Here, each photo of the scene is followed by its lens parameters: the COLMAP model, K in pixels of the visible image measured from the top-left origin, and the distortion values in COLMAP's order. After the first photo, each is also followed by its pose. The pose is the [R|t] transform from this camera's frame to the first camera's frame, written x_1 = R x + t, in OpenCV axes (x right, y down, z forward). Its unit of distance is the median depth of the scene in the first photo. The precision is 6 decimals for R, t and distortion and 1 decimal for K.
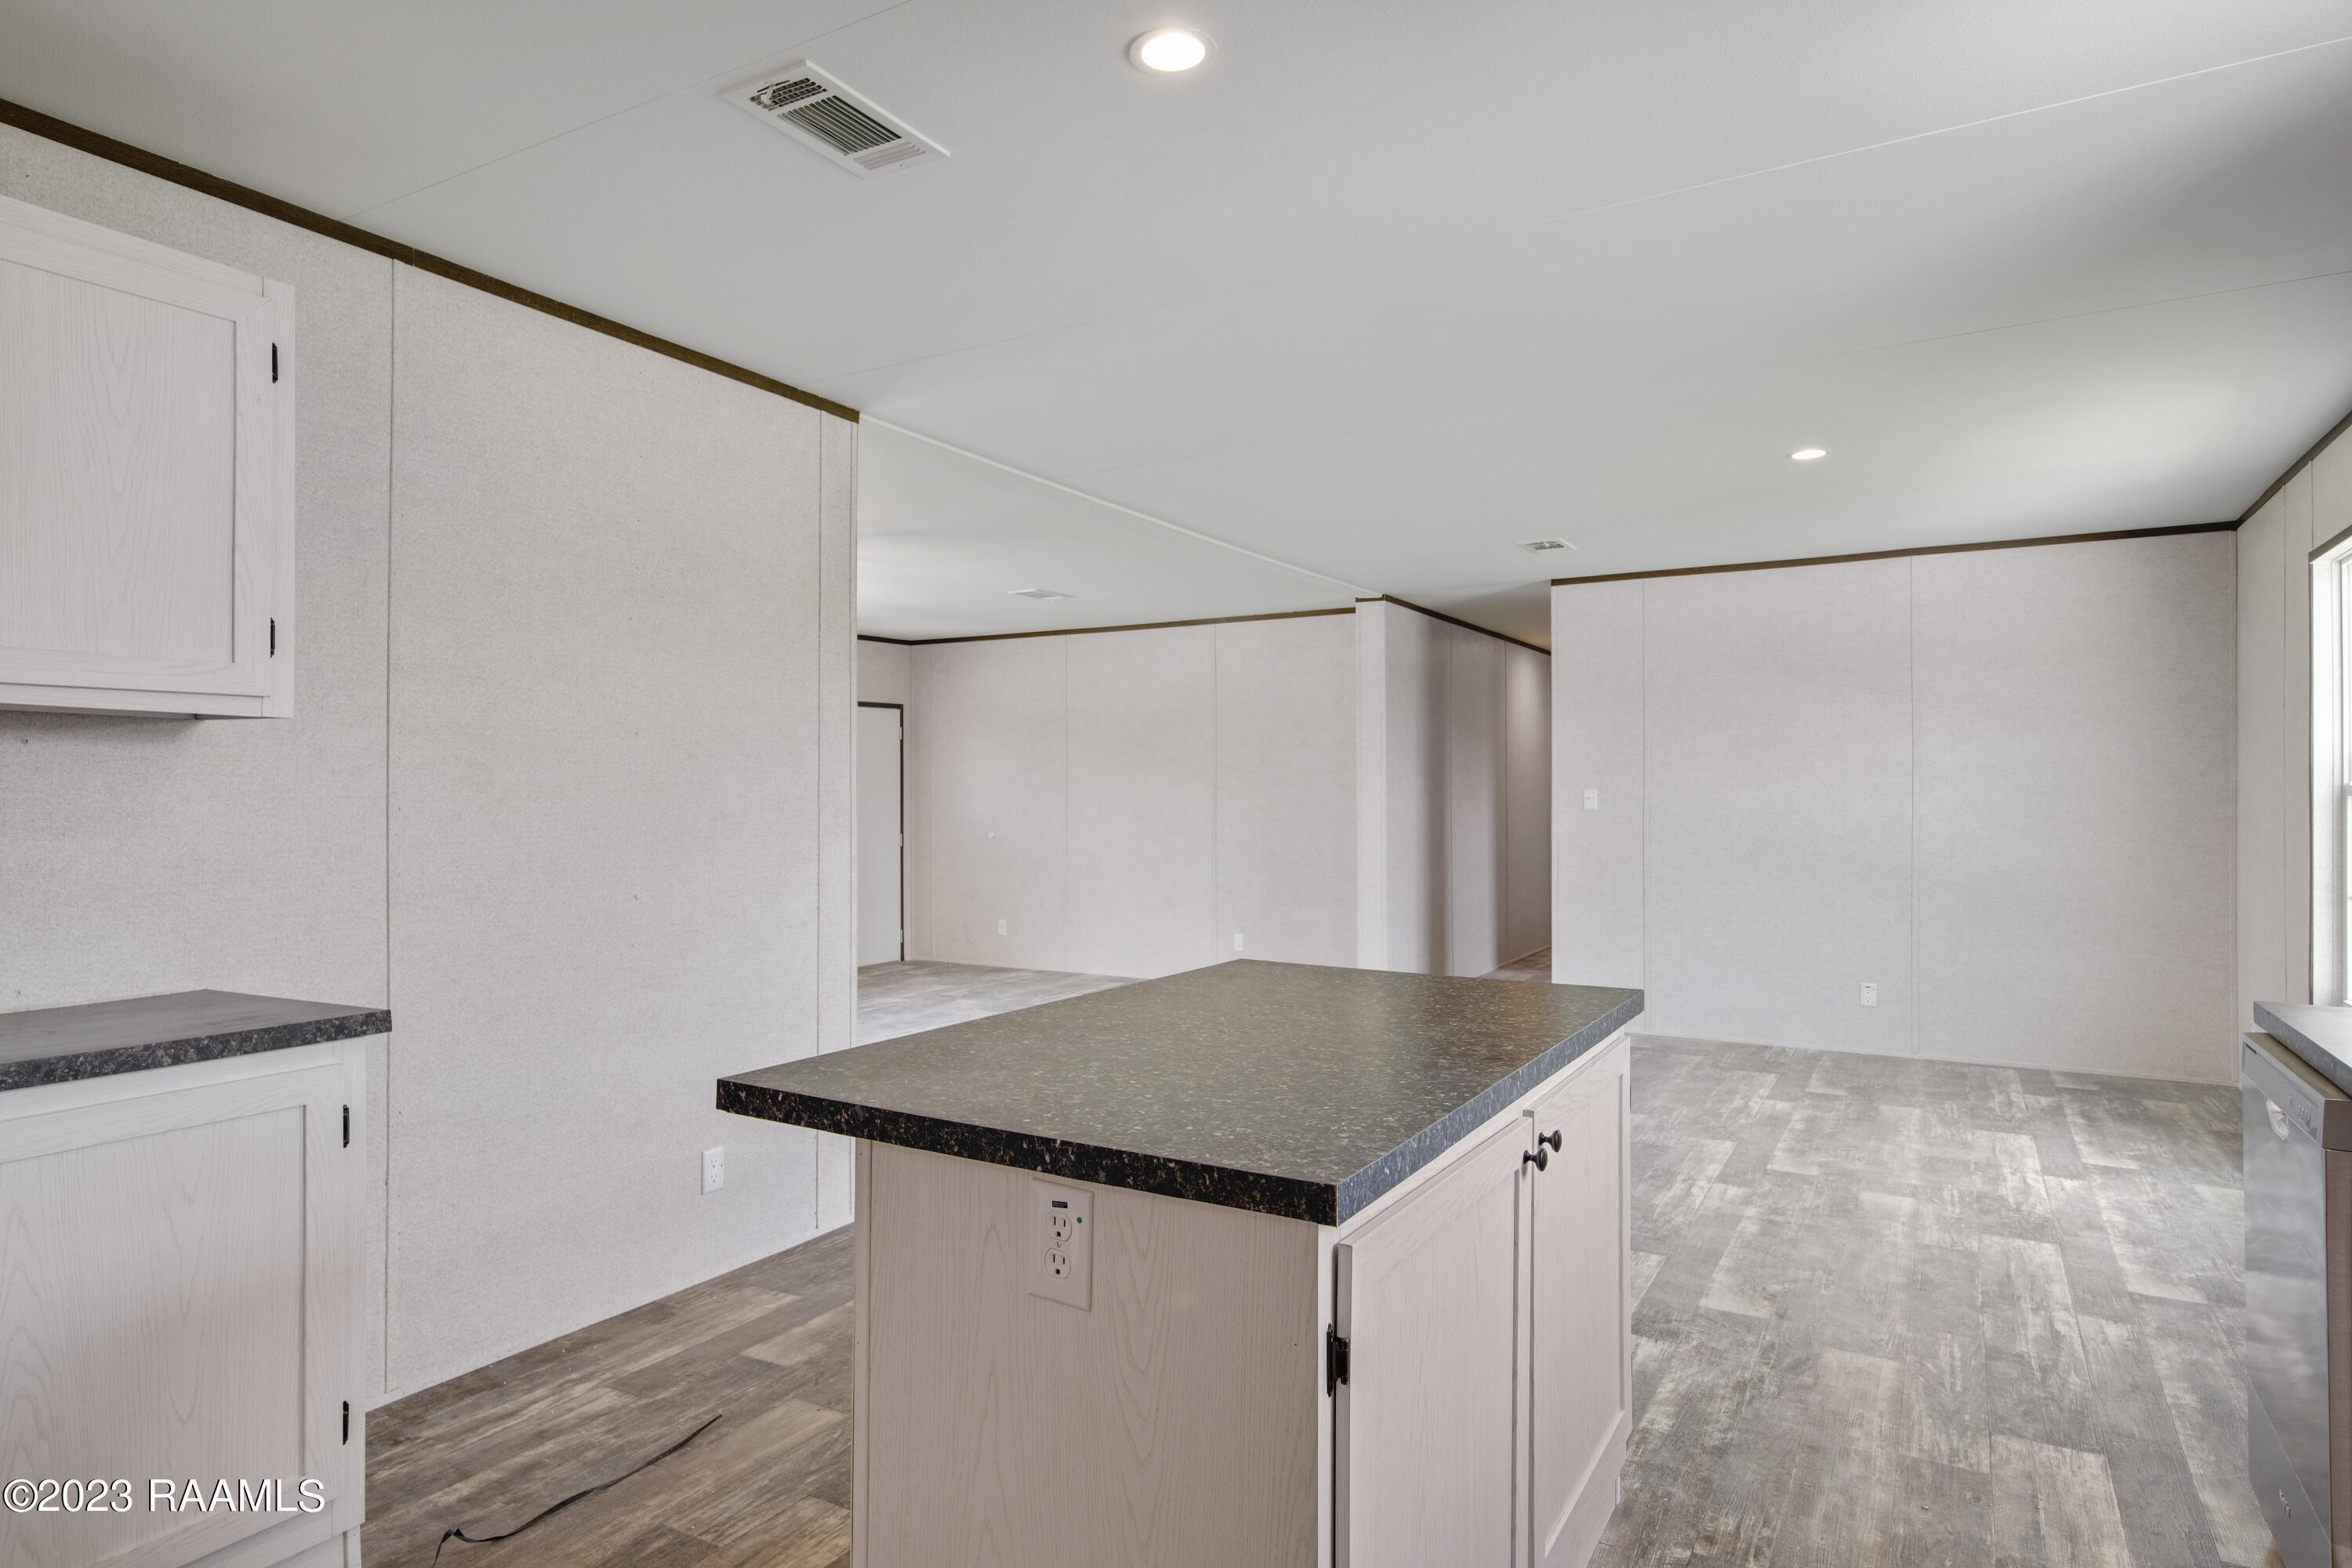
lens RADIAL K [[1303.8, 0, 1182.2], [0, 1303.8, 789.1], [0, 0, 1]] dist [0.020875, -0.006649]
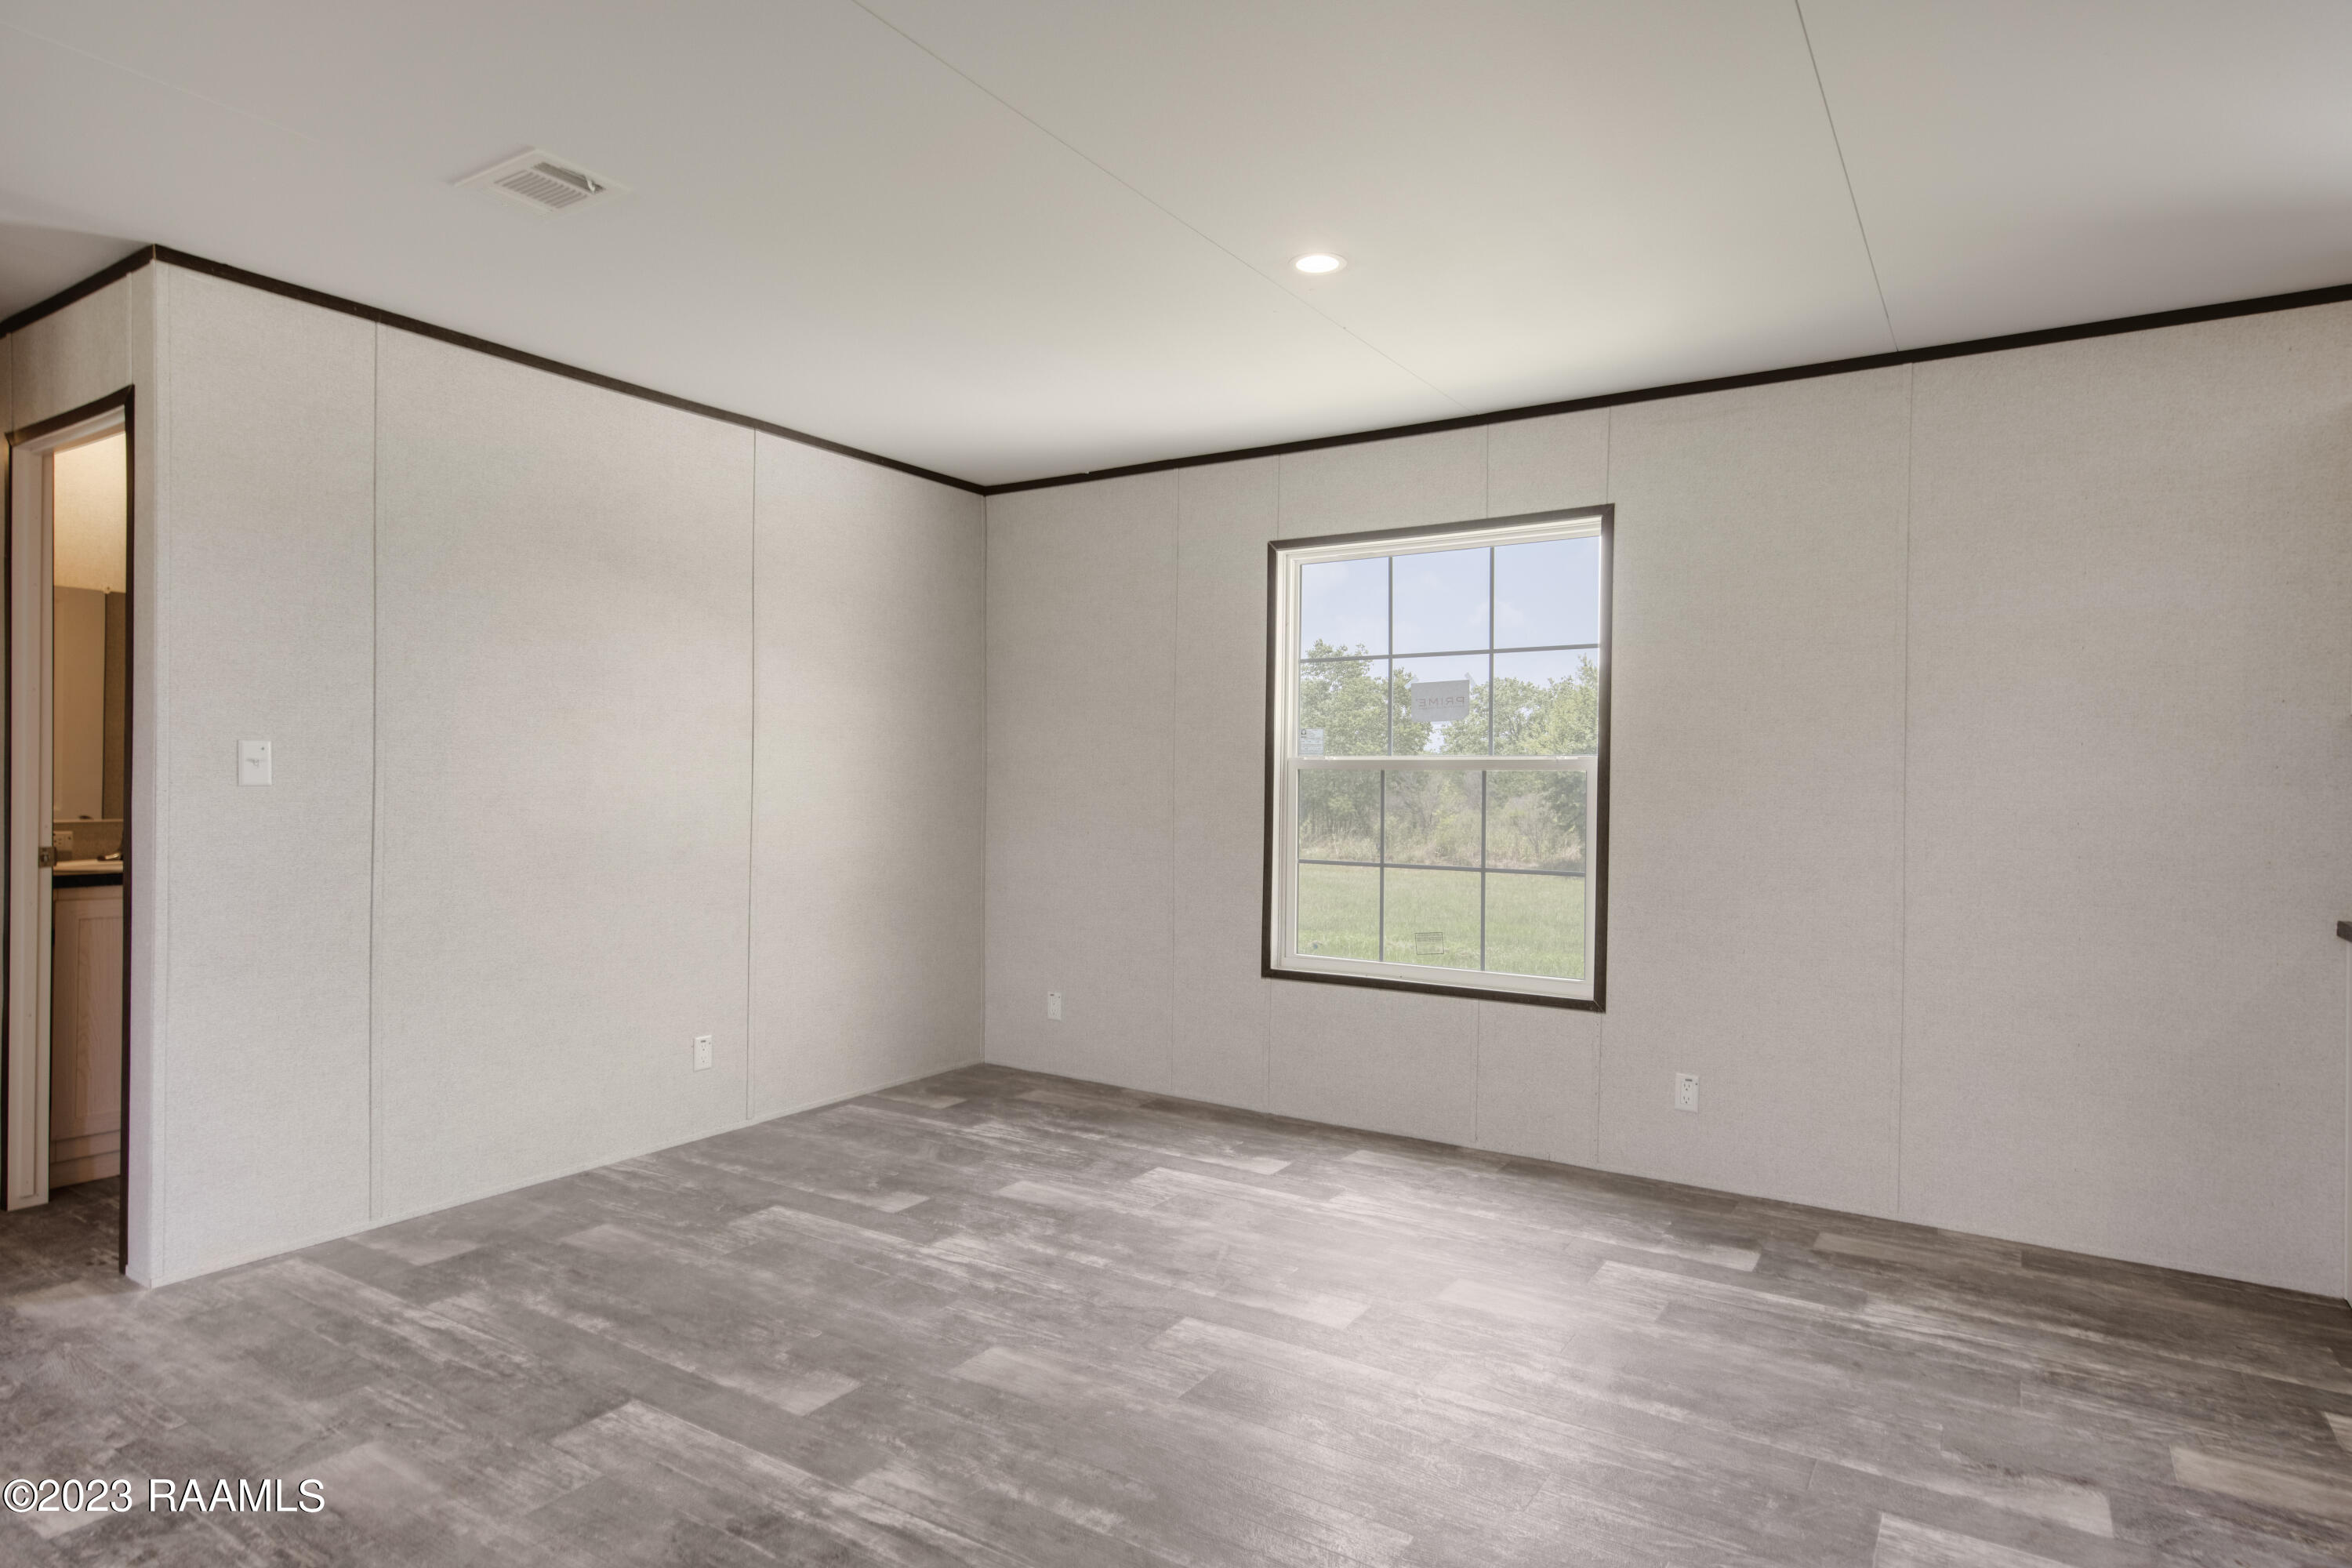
lens RADIAL K [[1303.8, 0, 1184.3], [0, 1303.8, 731.5], [0, 0, 1]] dist [0.020875, -0.006649]
pose [[0.046506, 0.037454, 0.998216, -0.175298], [-0.015066, 0.999209, -0.036789, 0.014998], [-0.998804, -0.013328, 0.047034, 0.849927]]
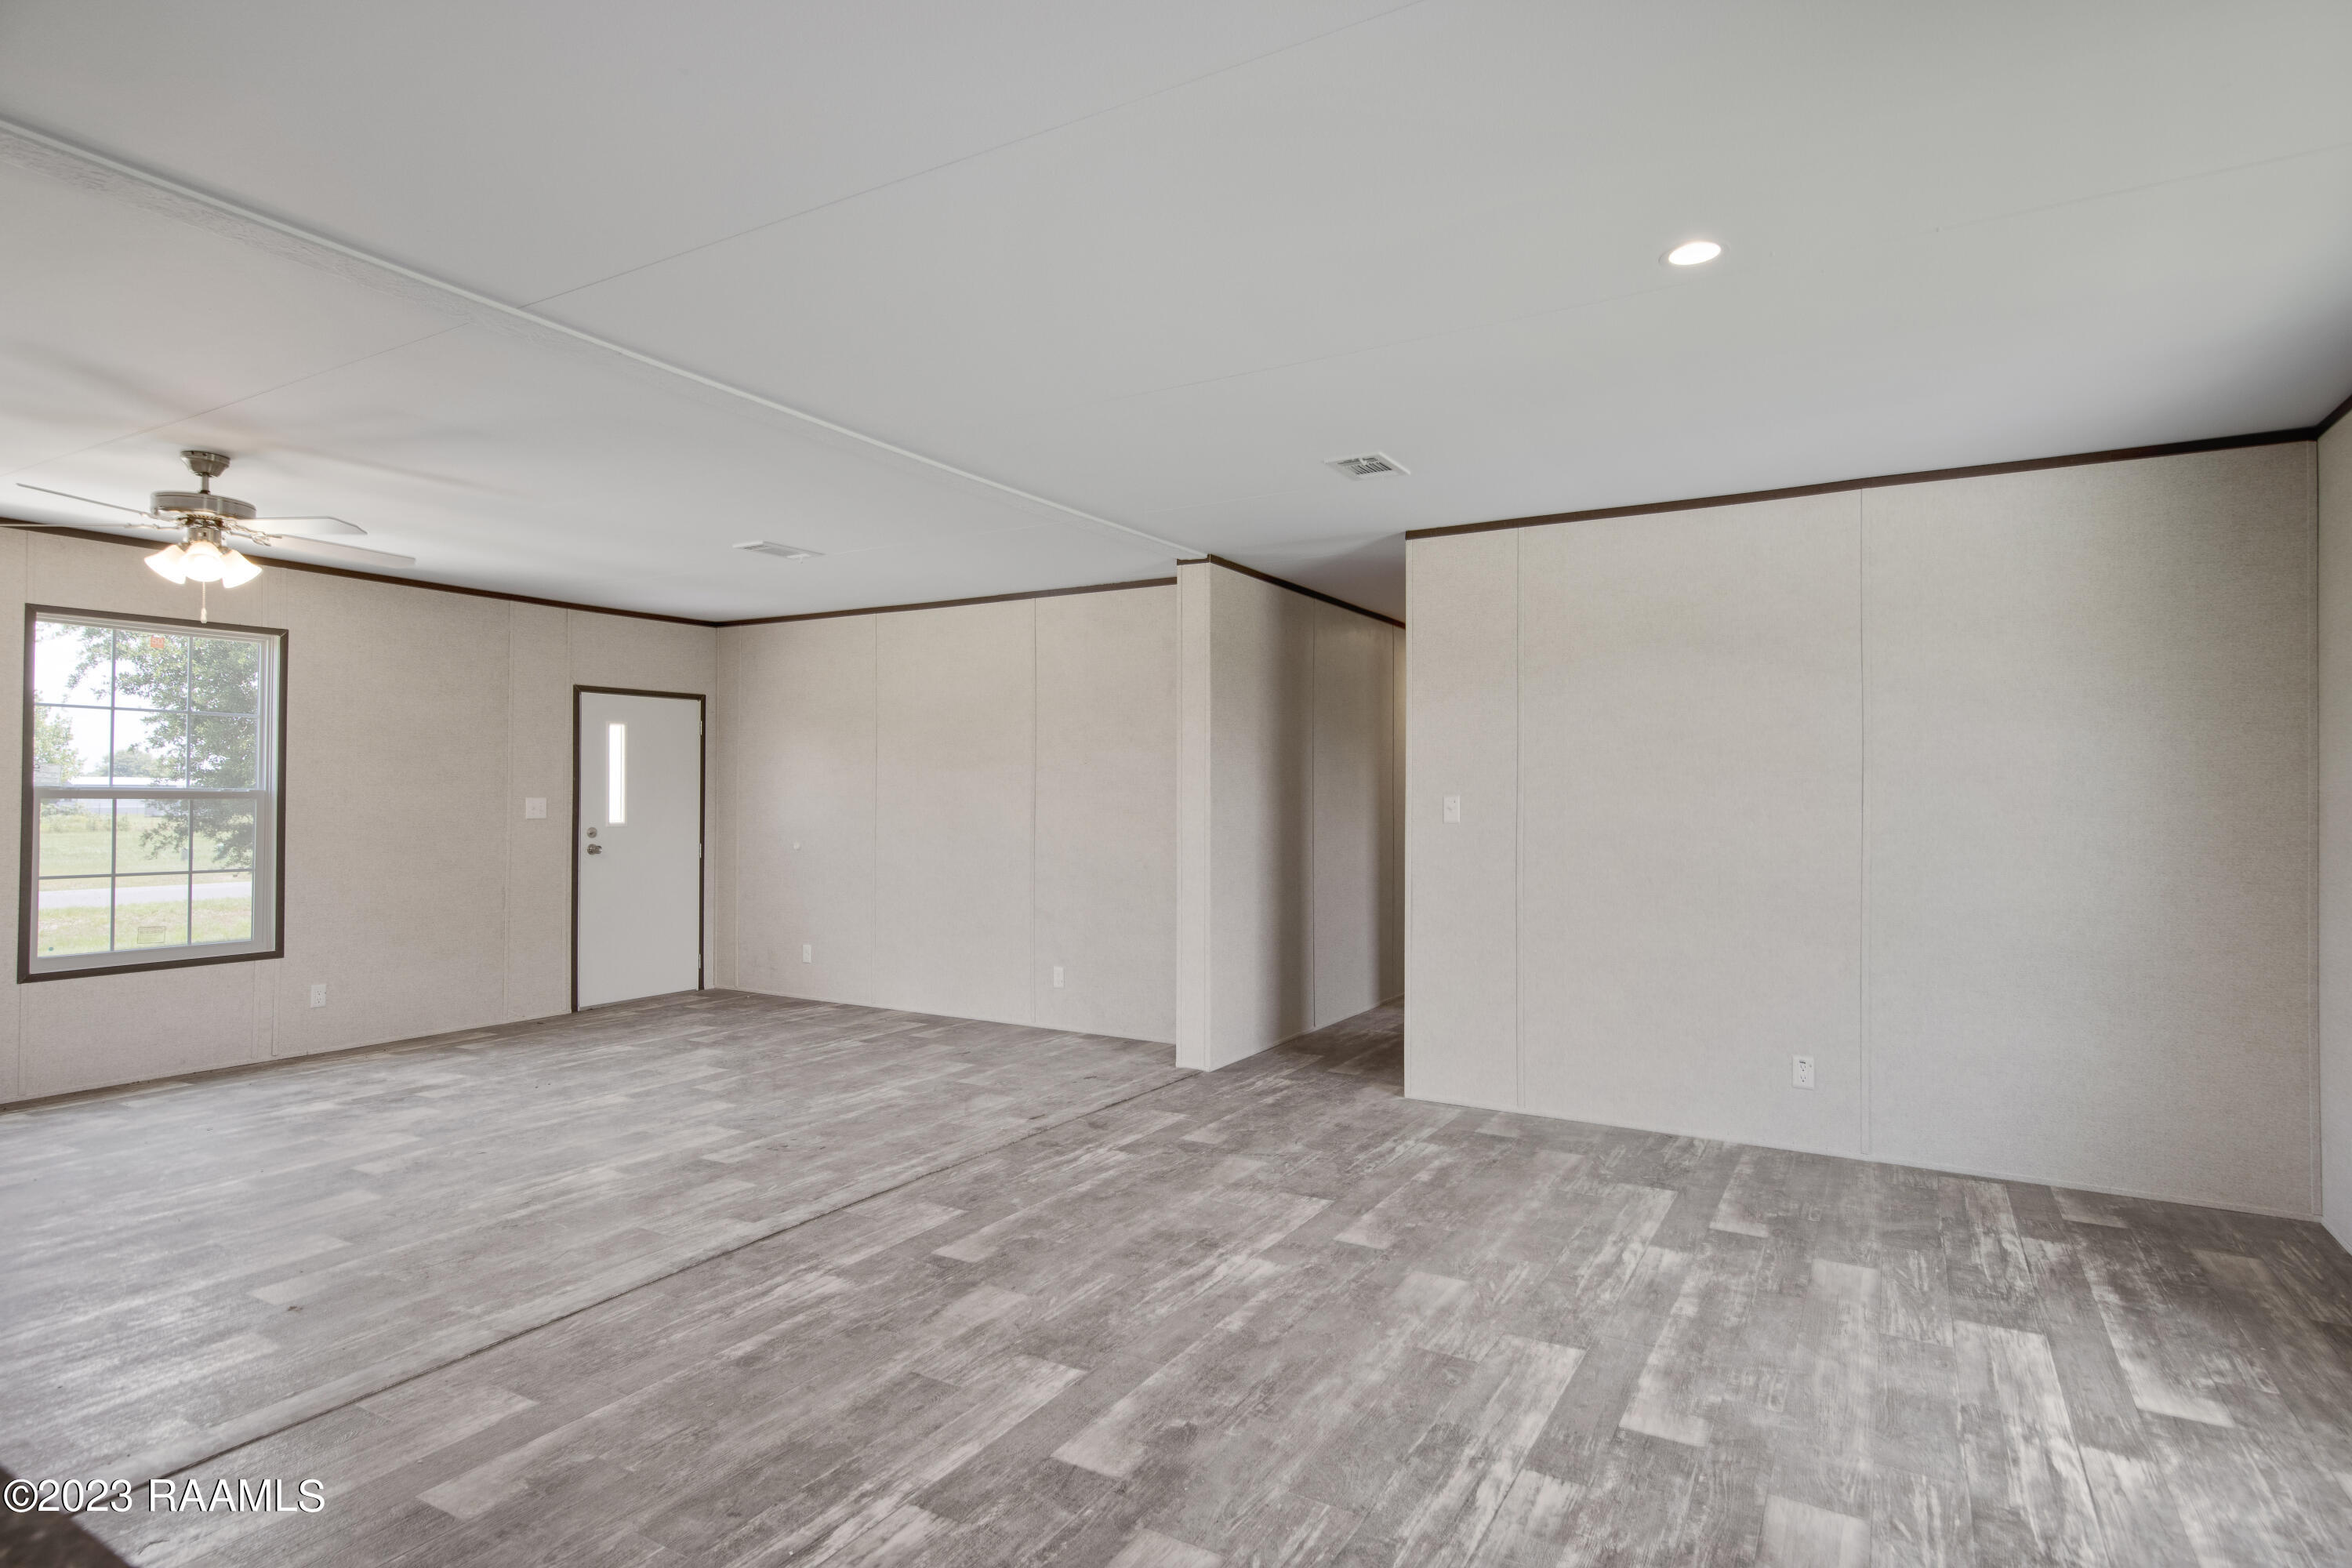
lens RADIAL K [[1212.8, 0, 1178.0], [0, 1212.8, 786.1], [0, 0, 1]] dist [0.019202, -0.005680]
pose [[0.999967, 0.006705, -0.004481, 0.196475], [-0.006739, 0.999949, -0.007515, 0.000123], [0.004430, 0.007545, 0.999962, 0.350859]]
